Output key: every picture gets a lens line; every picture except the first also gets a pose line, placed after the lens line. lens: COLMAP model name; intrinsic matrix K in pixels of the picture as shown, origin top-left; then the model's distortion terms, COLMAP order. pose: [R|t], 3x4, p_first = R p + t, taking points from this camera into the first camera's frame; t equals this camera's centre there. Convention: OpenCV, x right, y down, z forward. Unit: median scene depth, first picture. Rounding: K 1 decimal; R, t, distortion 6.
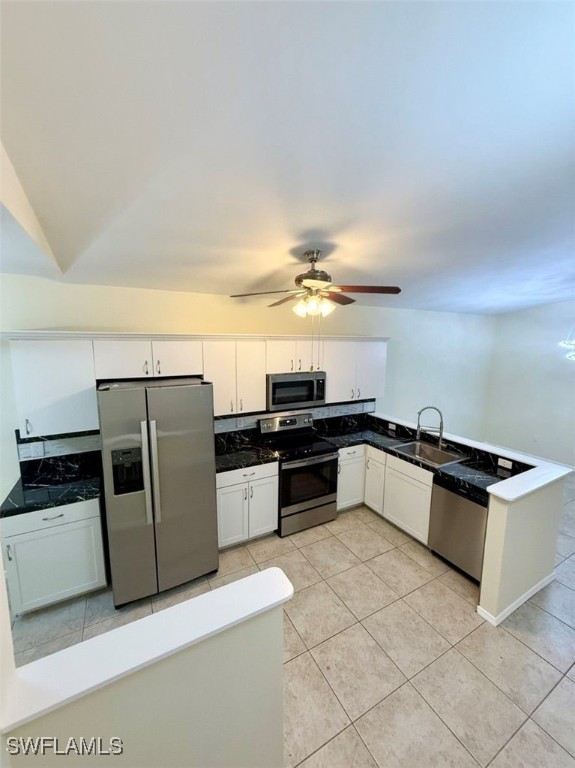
lens RADIAL K [[305.6, 0, 286.5], [0, 305.6, 381.4], [0, 0, 1]] dist [0.002151, -0.002216]
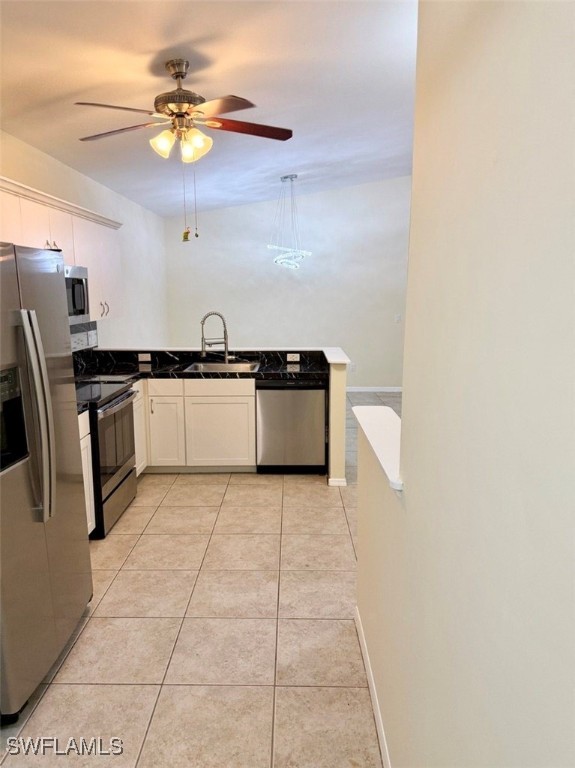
lens RADIAL K [[535.1, 0, 292.8], [0, 535.1, 386.8], [0, 0, 1]] dist [0.008749, -0.013733]
pose [[0.473946, -0.162420, 0.865445, -0.751253], [0.122202, 0.985463, 0.118022, 0.150171], [-0.872033, 0.049823, 0.486904, 0.159757]]
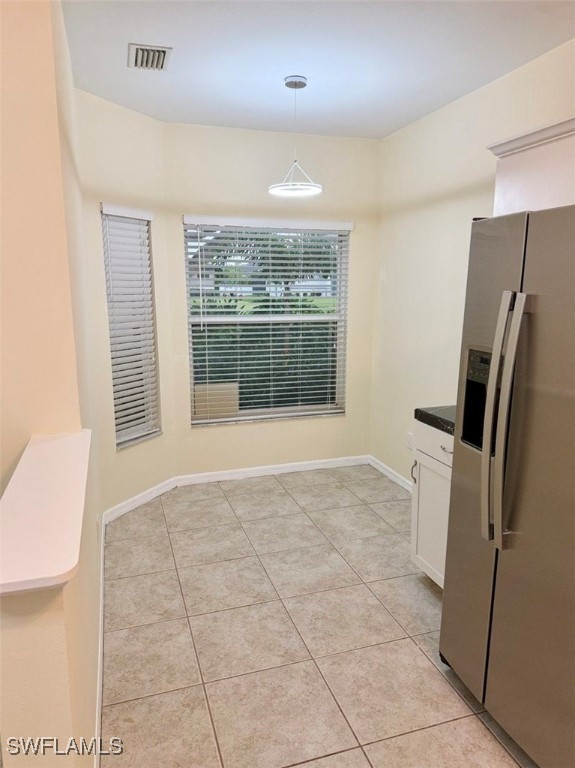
lens RADIAL K [[535.1, 0, 283.9], [0, 535.1, 386.5], [0, 0, 1]] dist [0.008749, -0.013733]
pose [[-0.187217, 0.174792, -0.966642, 0.230571], [-0.140113, 0.969229, 0.202396, 0.111795], [0.972275, 0.173332, -0.156965, 0.616992]]
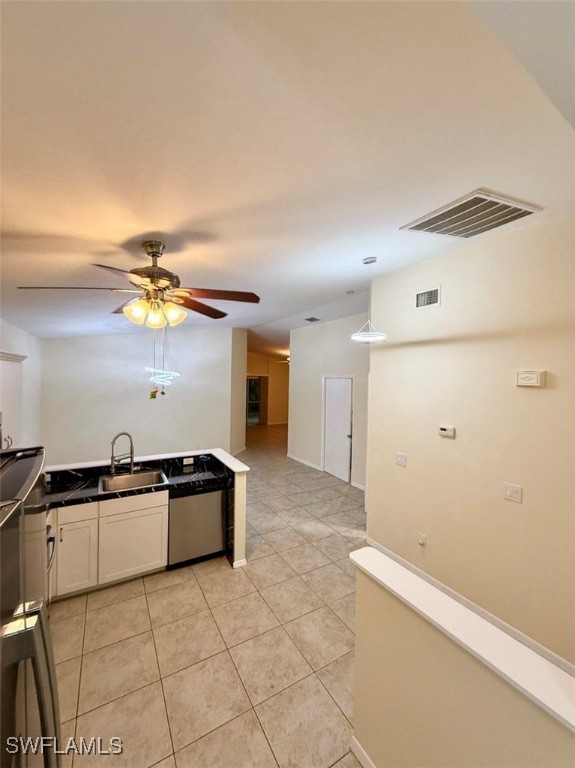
lens RADIAL K [[305.6, 0, 288.5], [0, 305.6, 379.9], [0, 0, 1]] dist [0.002151, -0.002216]
pose [[-0.042538, -0.016760, 0.998954, -0.548116], [0.115888, 0.993028, 0.021595, -0.045817], [-0.992351, 0.116685, -0.040300, 0.565472]]
